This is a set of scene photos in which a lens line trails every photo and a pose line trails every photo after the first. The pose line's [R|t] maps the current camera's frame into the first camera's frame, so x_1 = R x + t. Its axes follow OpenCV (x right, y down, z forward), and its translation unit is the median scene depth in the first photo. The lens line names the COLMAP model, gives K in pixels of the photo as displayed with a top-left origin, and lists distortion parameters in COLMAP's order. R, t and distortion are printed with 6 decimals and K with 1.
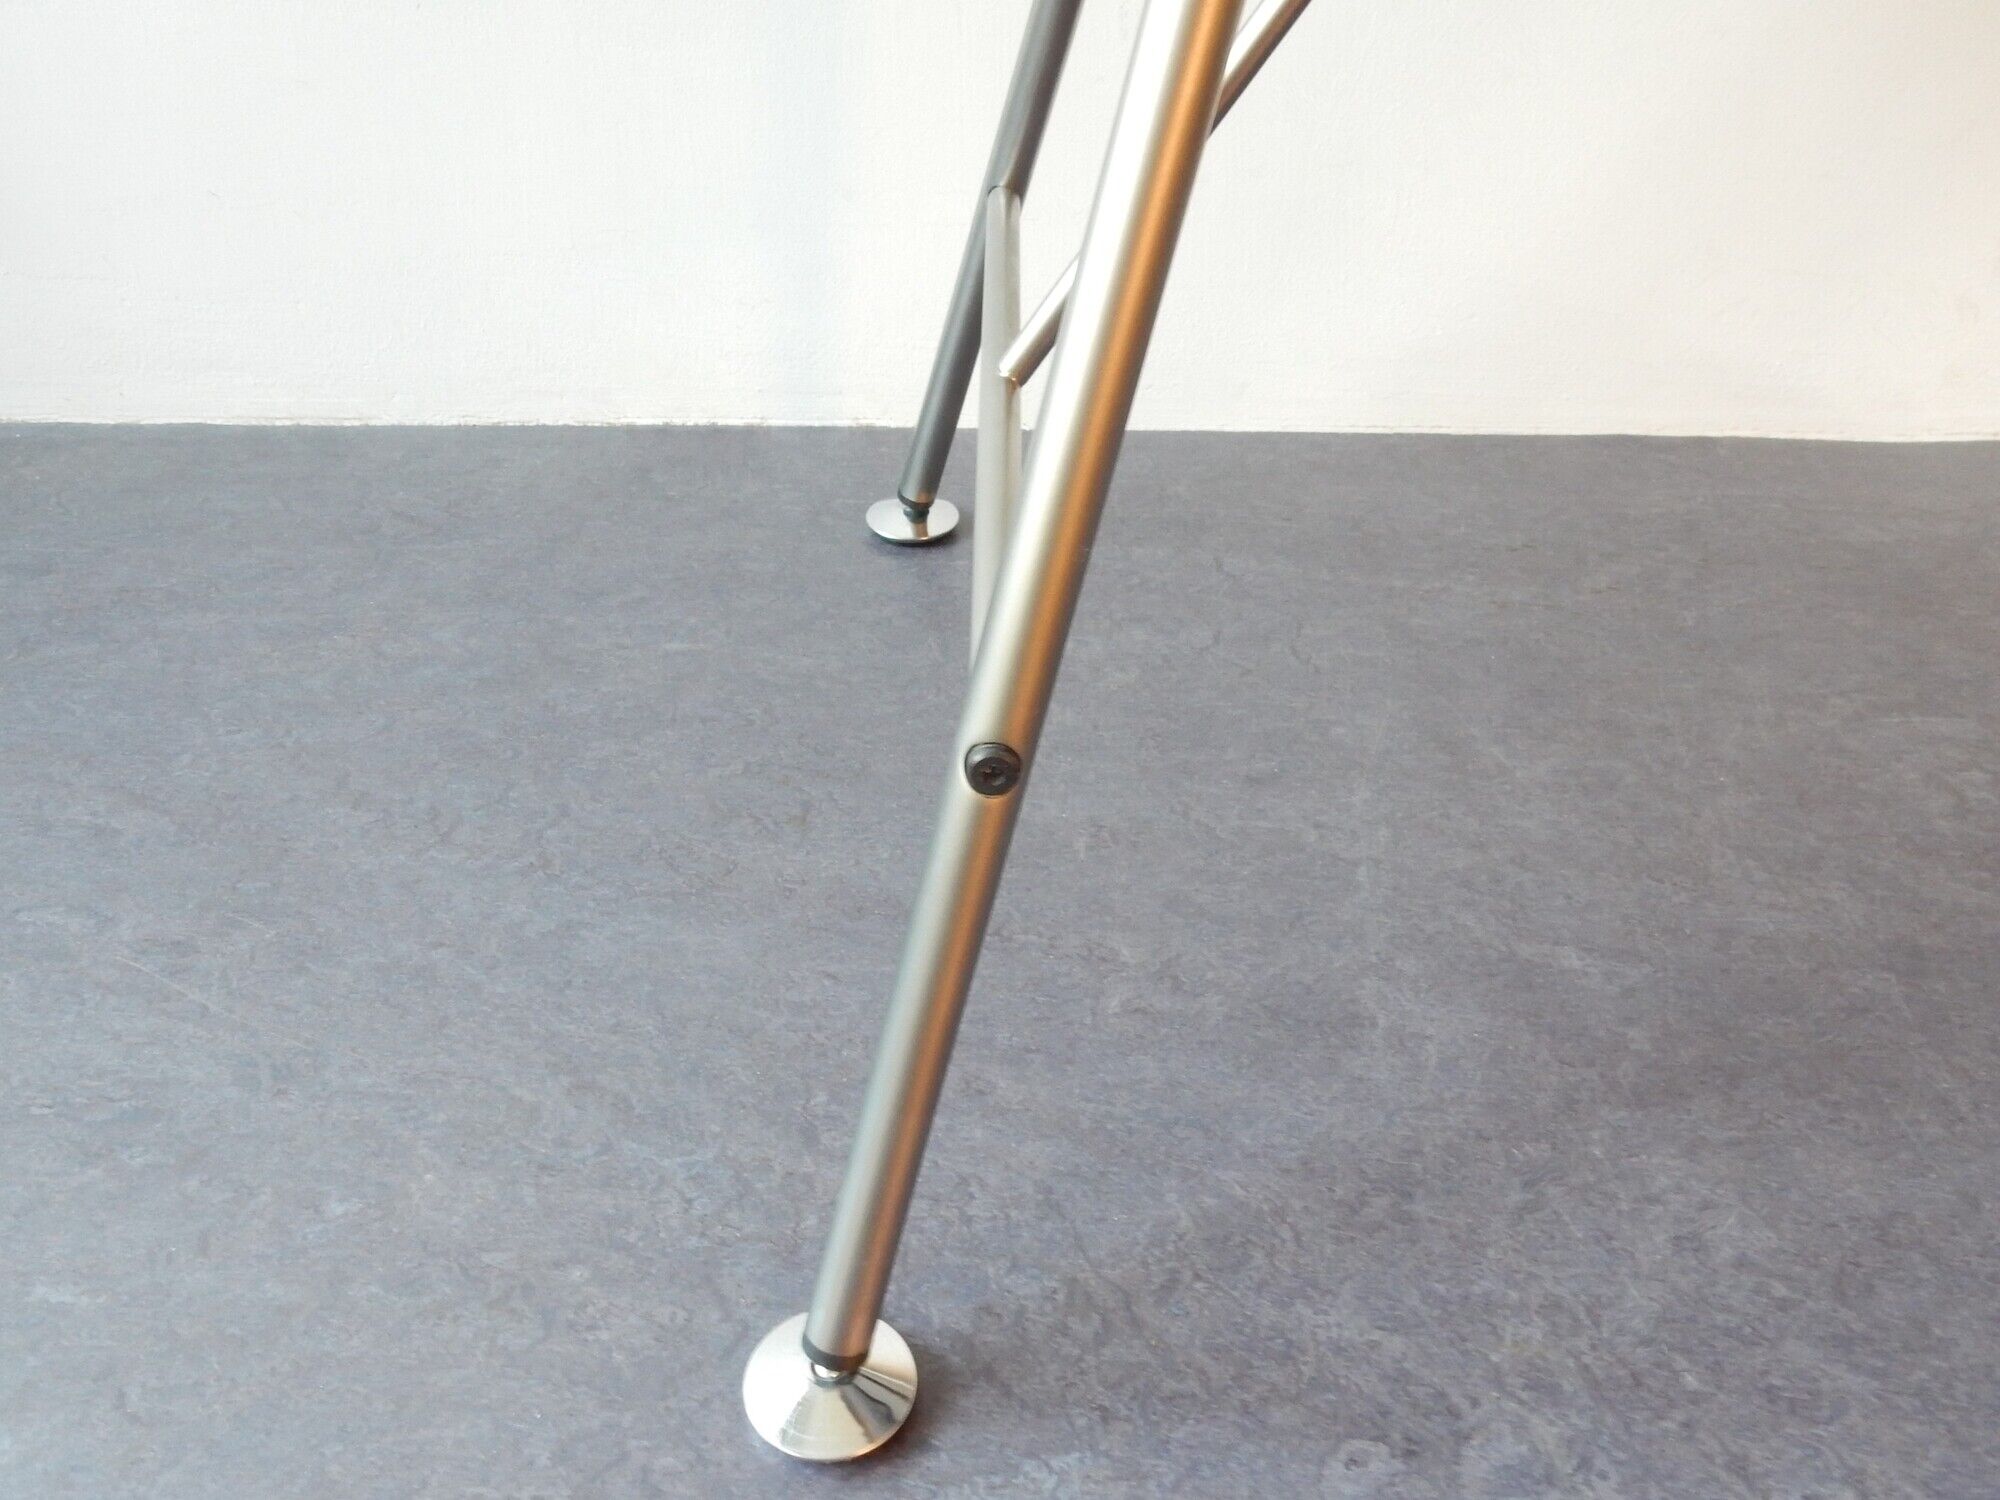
lens RADIAL K [[1699.4, 0, 924.0], [0, 1699.4, 744.3], [0, 0, 1]] dist [0.005425, -0.012824]
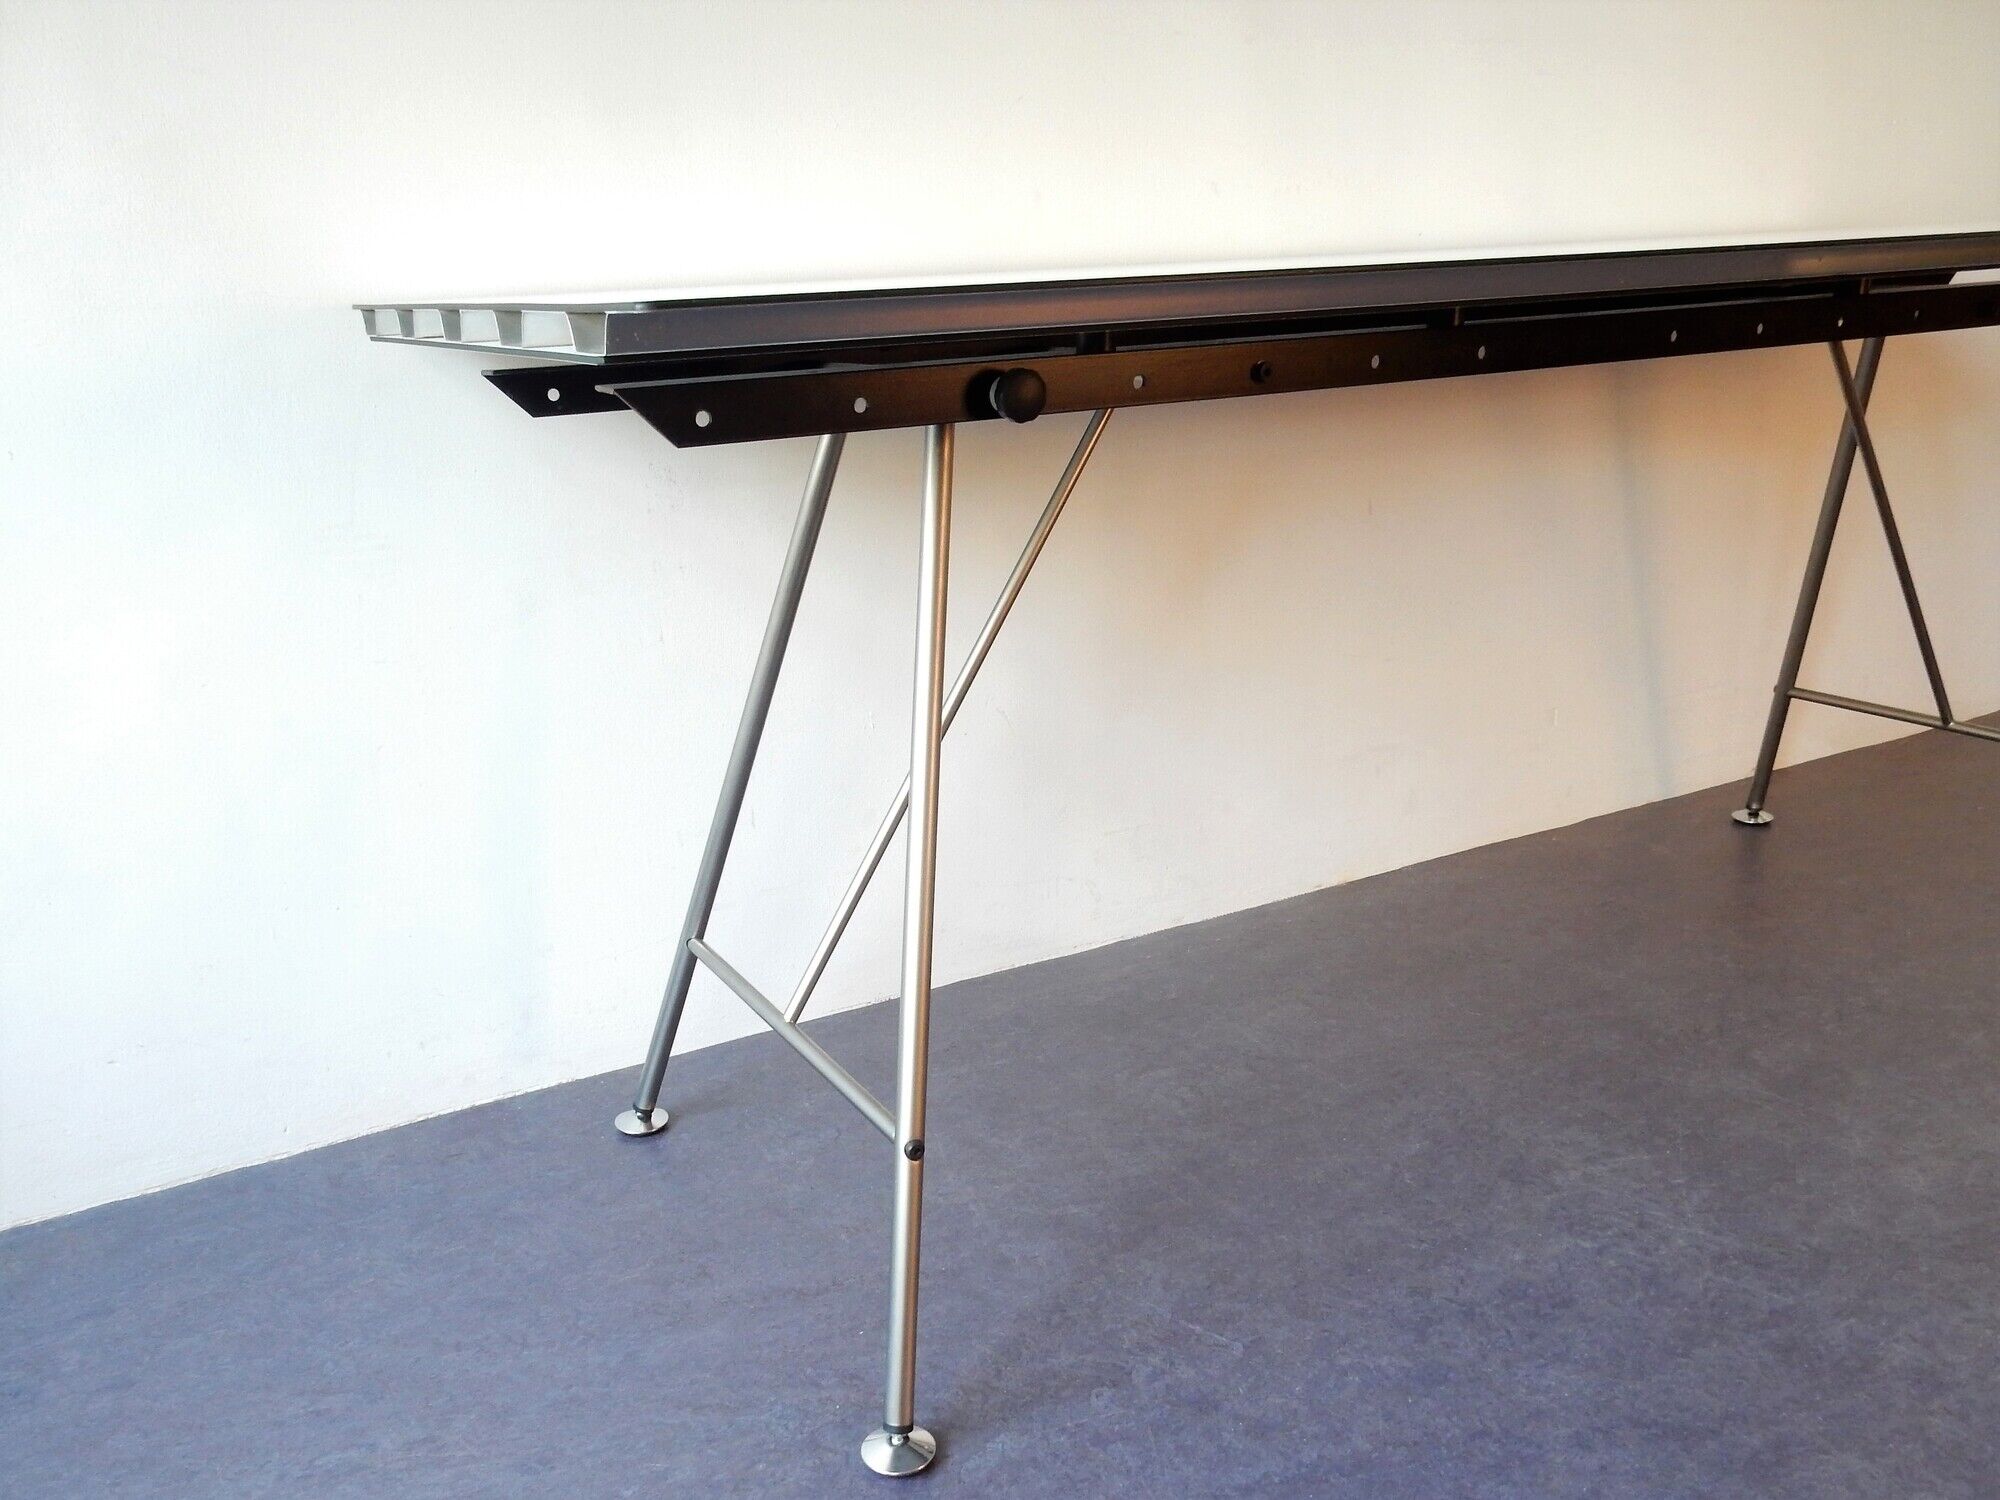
lens RADIAL K [[1699.4, 0, 924.0], [0, 1699.4, 744.3], [0, 0, 1]] dist [0.005425, -0.012824]
pose [[0.859107, -0.163033, 0.485135, -0.833233], [0.322510, 0.908475, -0.265821, 0.111655], [-0.397396, 0.384830, 0.833056, -1.094439]]
